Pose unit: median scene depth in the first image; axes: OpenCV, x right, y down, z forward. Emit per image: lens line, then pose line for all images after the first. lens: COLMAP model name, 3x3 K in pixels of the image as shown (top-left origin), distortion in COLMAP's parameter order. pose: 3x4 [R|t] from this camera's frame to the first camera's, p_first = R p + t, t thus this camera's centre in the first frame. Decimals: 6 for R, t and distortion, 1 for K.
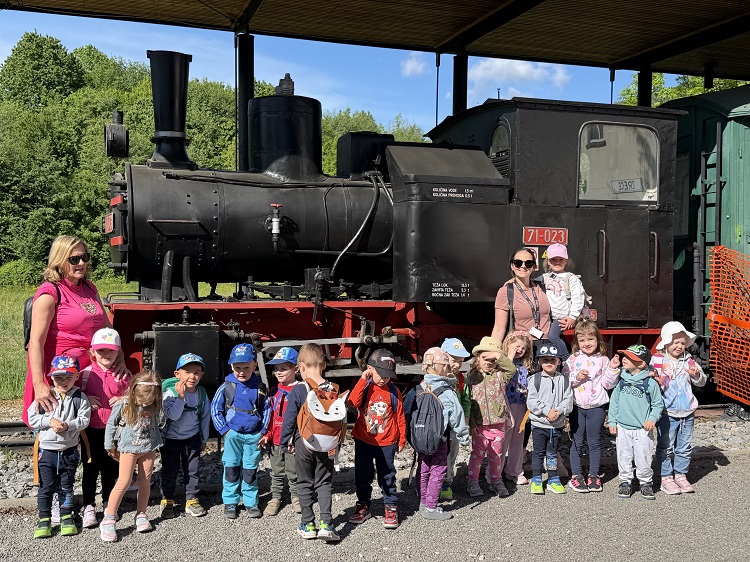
lens RADIAL K [[827.6, 0, 375.0], [0, 827.6, 281.0], [0, 0, 1]] dist [0.158784, -0.181692]
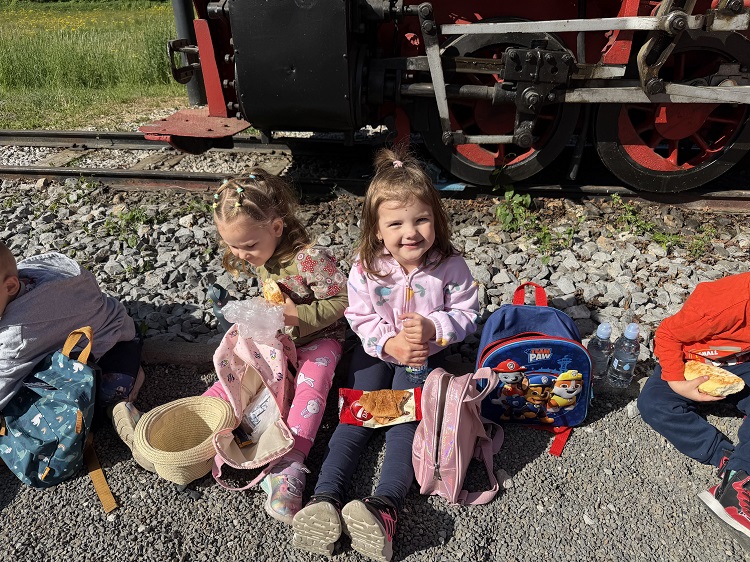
lens RADIAL K [[536.4, 0, 375.0], [0, 536.4, 281.0], [0, 0, 1]] dist [-0.002488, -0.005985]
pose [[0.905340, 0.190904, -0.379360, -0.018613], [0.015472, 0.877852, 0.478682, 0.050508], [0.424405, -0.439240, 0.791801, 0.613687]]
